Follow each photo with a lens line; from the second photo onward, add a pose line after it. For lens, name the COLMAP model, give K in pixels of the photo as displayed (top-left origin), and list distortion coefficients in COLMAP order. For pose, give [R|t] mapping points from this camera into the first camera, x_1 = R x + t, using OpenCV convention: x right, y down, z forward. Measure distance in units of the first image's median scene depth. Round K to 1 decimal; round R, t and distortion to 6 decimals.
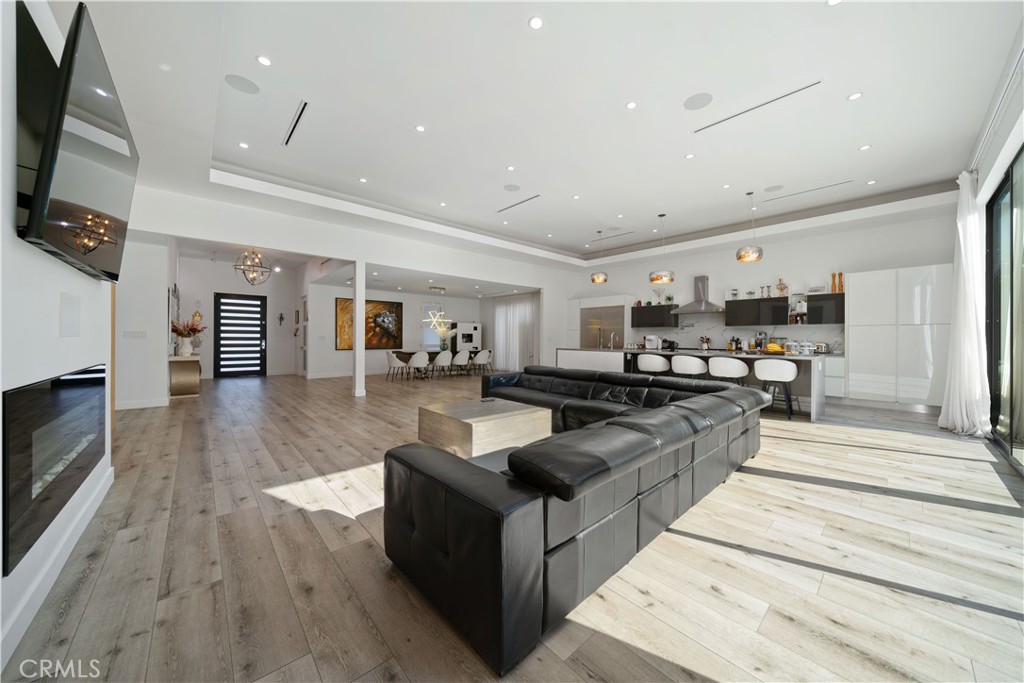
lens RADIAL K [[351.9, 0, 518.0], [0, 351.9, 339.0], [0, 0, 1]] dist [-0.001373, 0.000150]
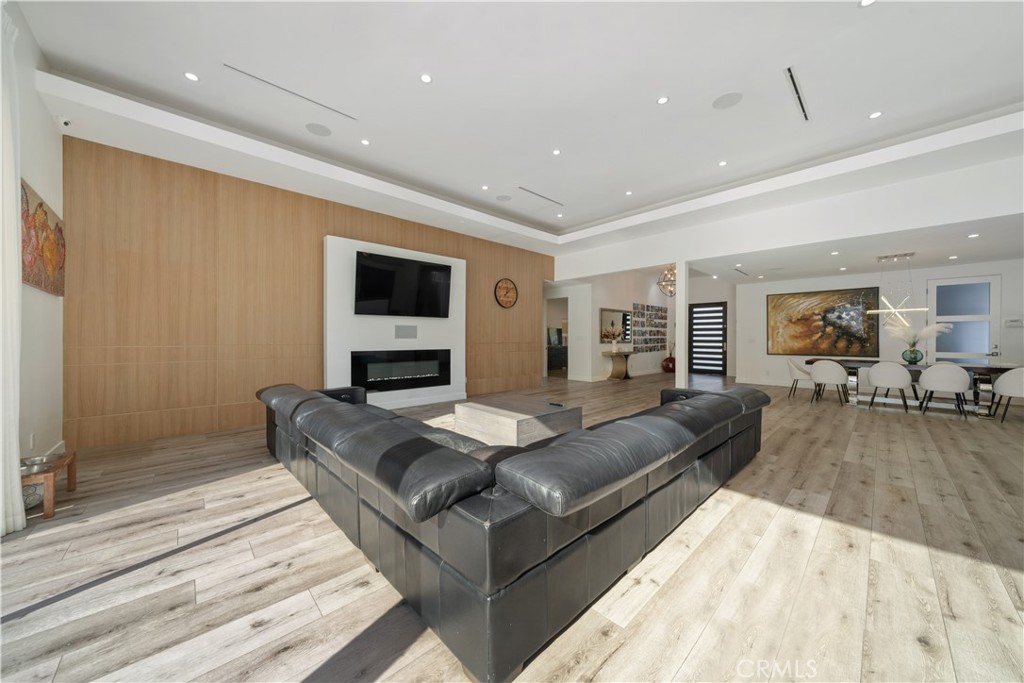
lens RADIAL K [[351.9, 0, 518.0], [0, 351.9, 339.0], [0, 0, 1]] dist [-0.001373, 0.000150]
pose [[0.020773, -0.005530, -0.999769, 0.476970], [-0.006501, 0.999963, -0.005666, 0.002614], [0.999763, 0.006618, 0.020736, 0.486508]]
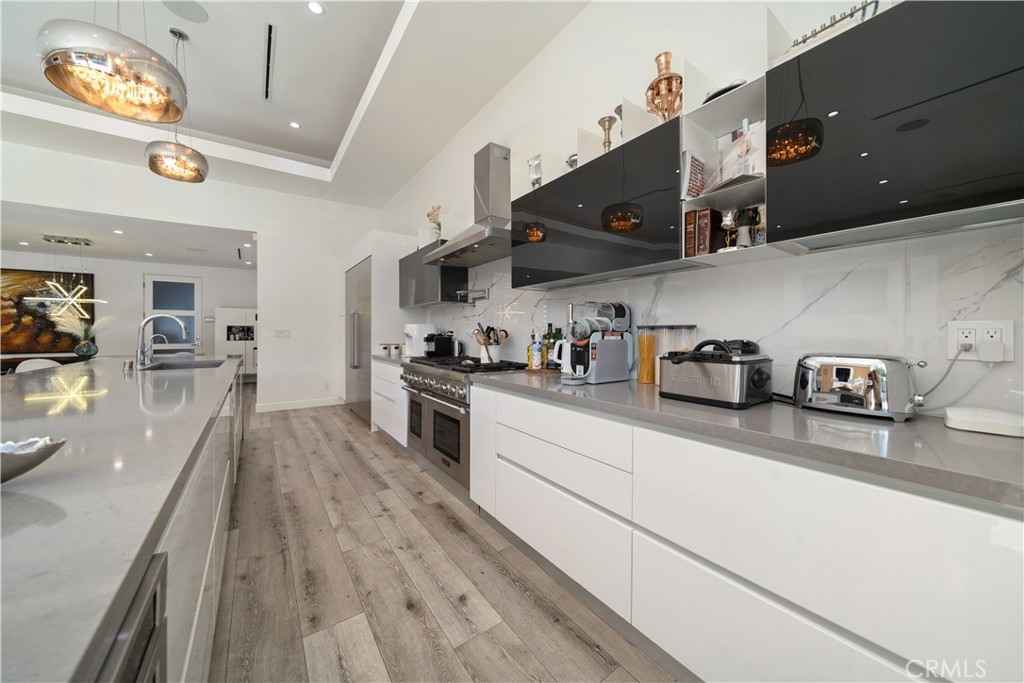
lens RADIAL K [[351.1, 0, 513.1], [0, 351.1, 335.5], [0, 0, 1]] dist [-0.006633, 0.000191]
pose [[0.993838, -0.006100, -0.110675, 0.672036], [0.006957, 0.999949, 0.007354, 0.001069], [0.110624, -0.008078, 0.993829, 0.765662]]
